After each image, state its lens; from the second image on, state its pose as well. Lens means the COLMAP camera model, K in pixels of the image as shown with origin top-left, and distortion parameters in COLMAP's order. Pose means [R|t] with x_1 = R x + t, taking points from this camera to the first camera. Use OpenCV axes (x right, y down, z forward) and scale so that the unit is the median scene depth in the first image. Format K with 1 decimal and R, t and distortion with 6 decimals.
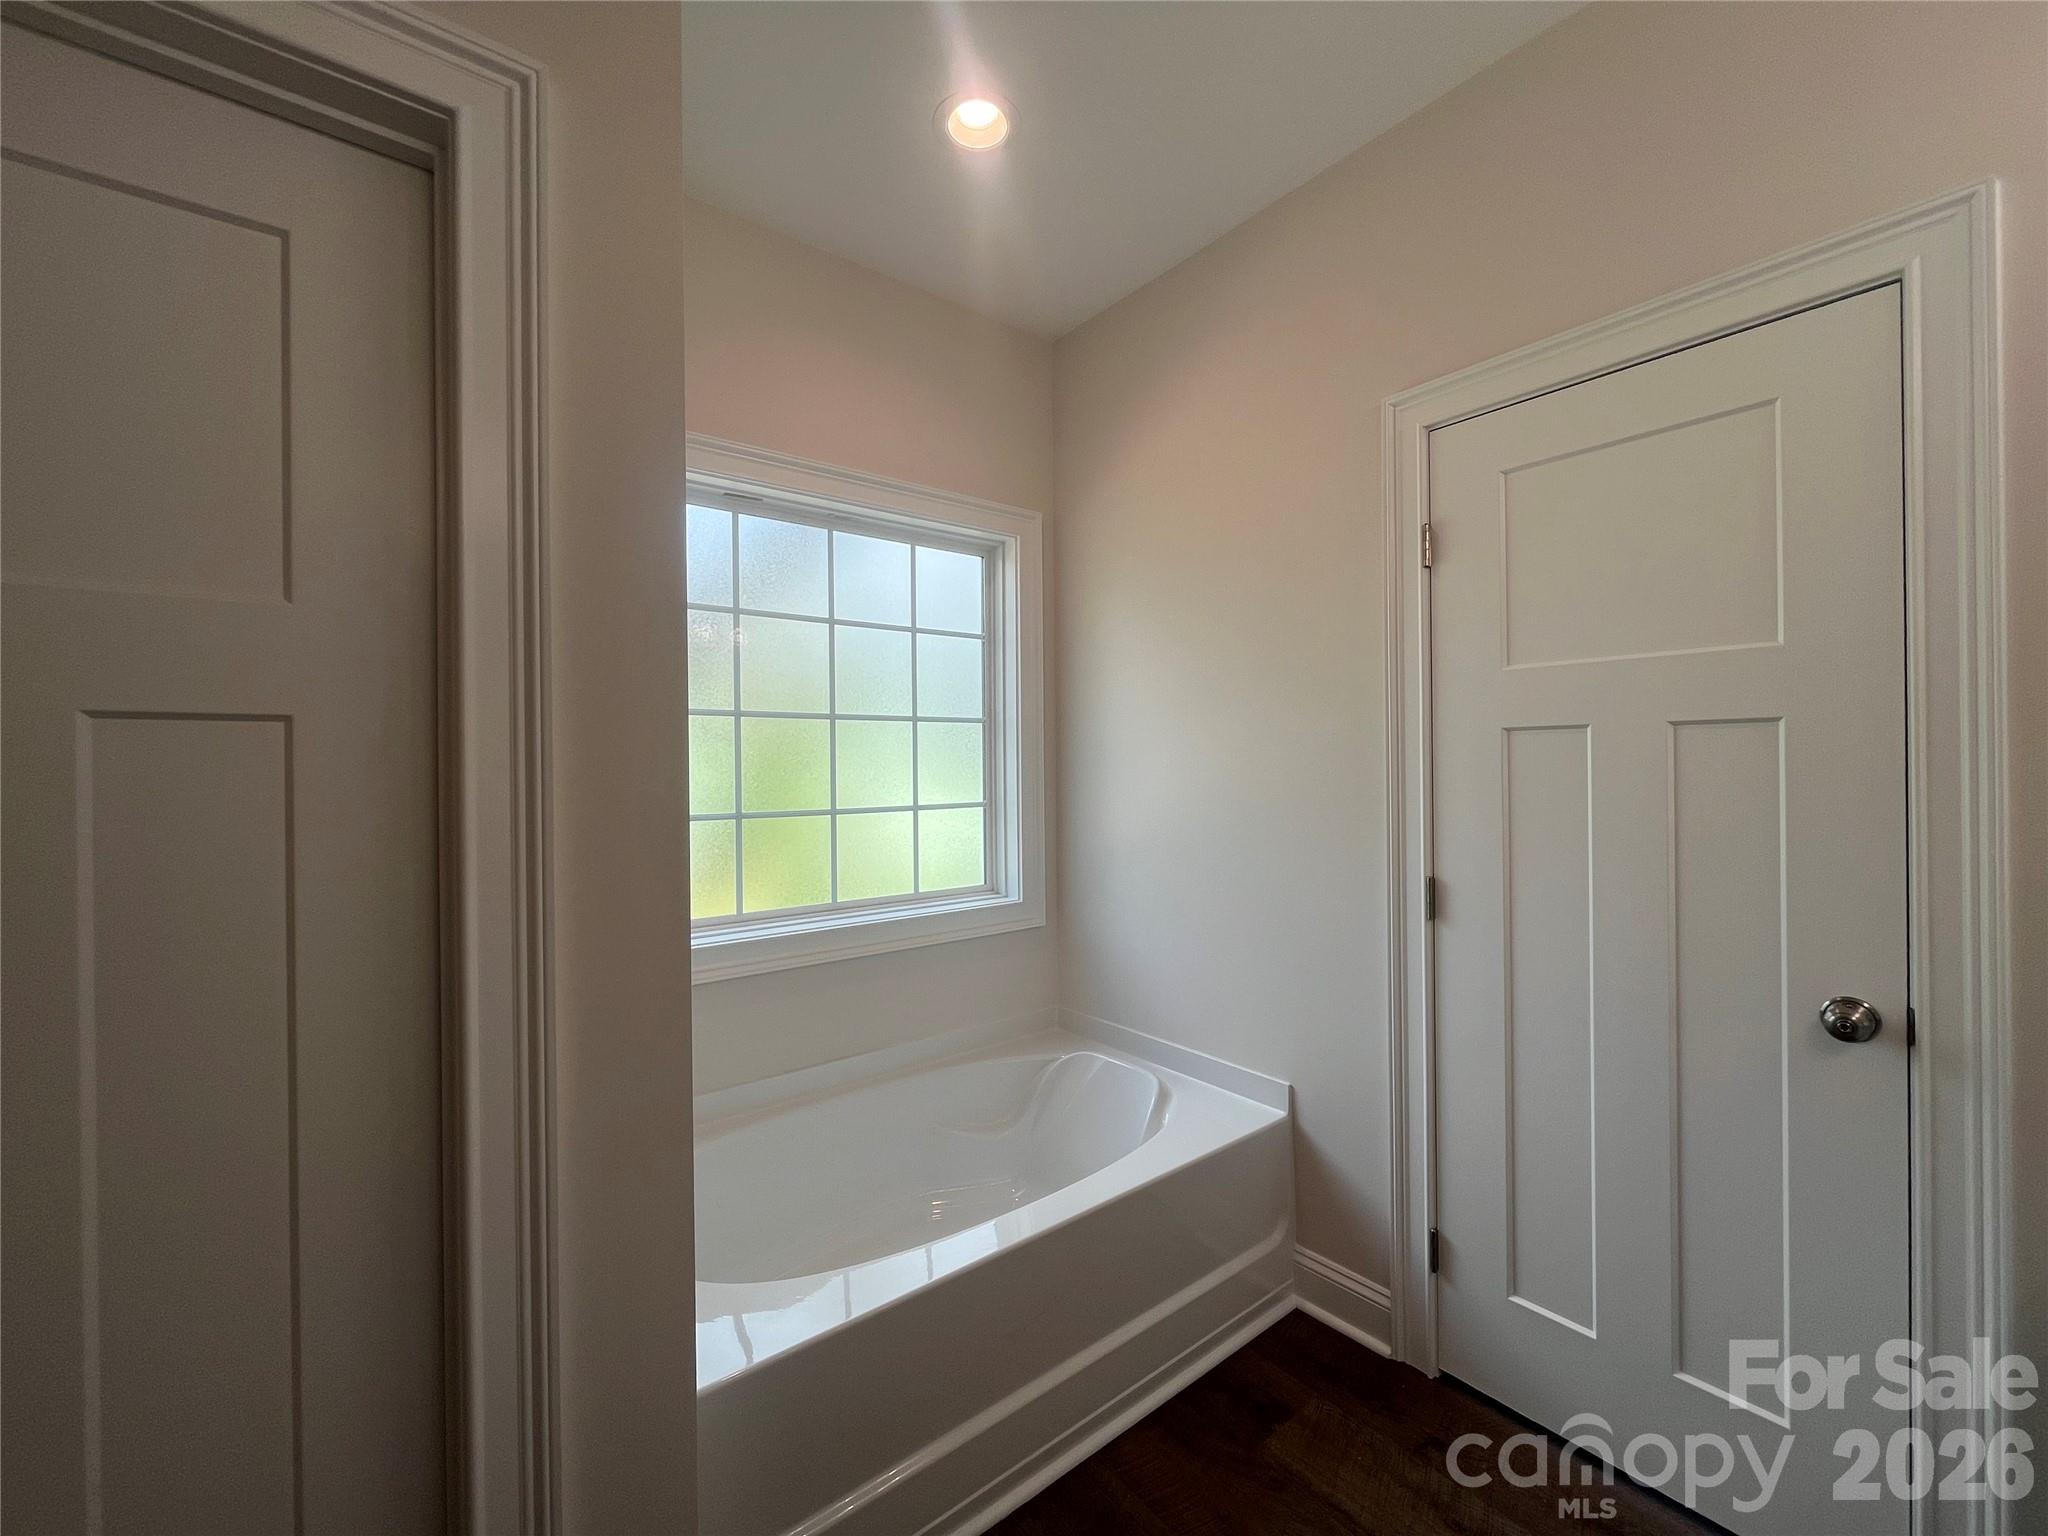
lens RADIAL K [[831.0, 0, 1013.7], [0, 831.0, 764.3], [0, 0, 1]] dist [-0.001906, 0.000337]
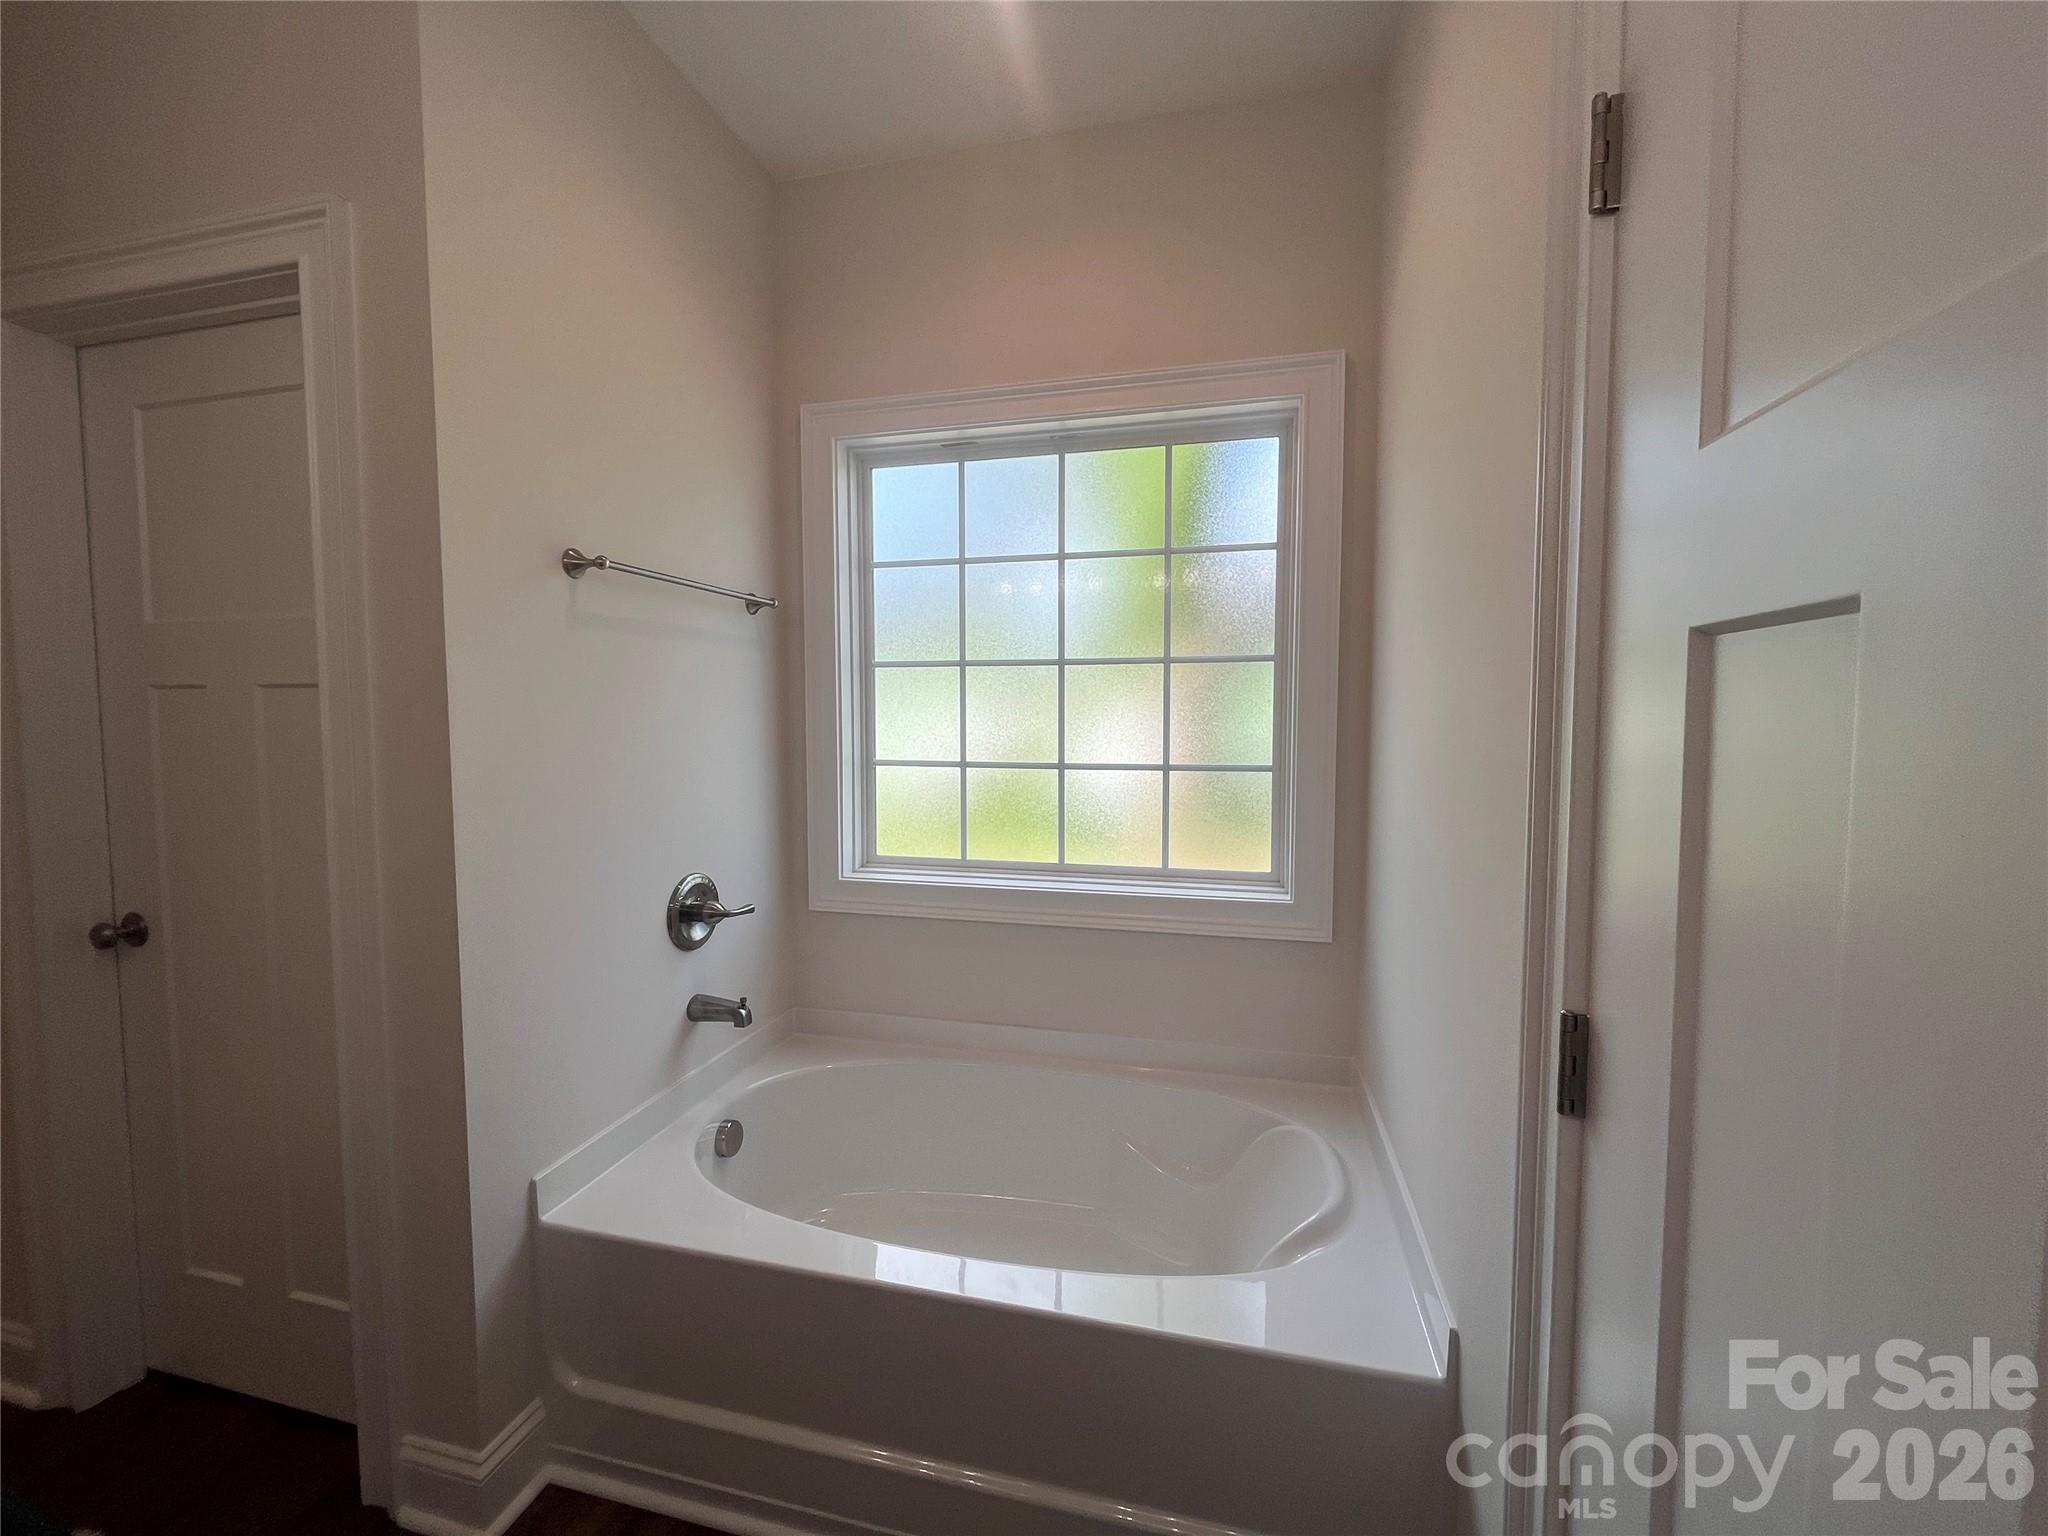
lens RADIAL K [[831.0, 0, 1018.1], [0, 831.0, 765.8], [0, 0, 1]] dist [-0.001906, 0.000337]
pose [[0.615996, 0.056327, -0.785733, 0.529251], [-0.004587, 0.997680, 0.067925, -0.006083], [0.787736, -0.038237, 0.614825, 0.437517]]
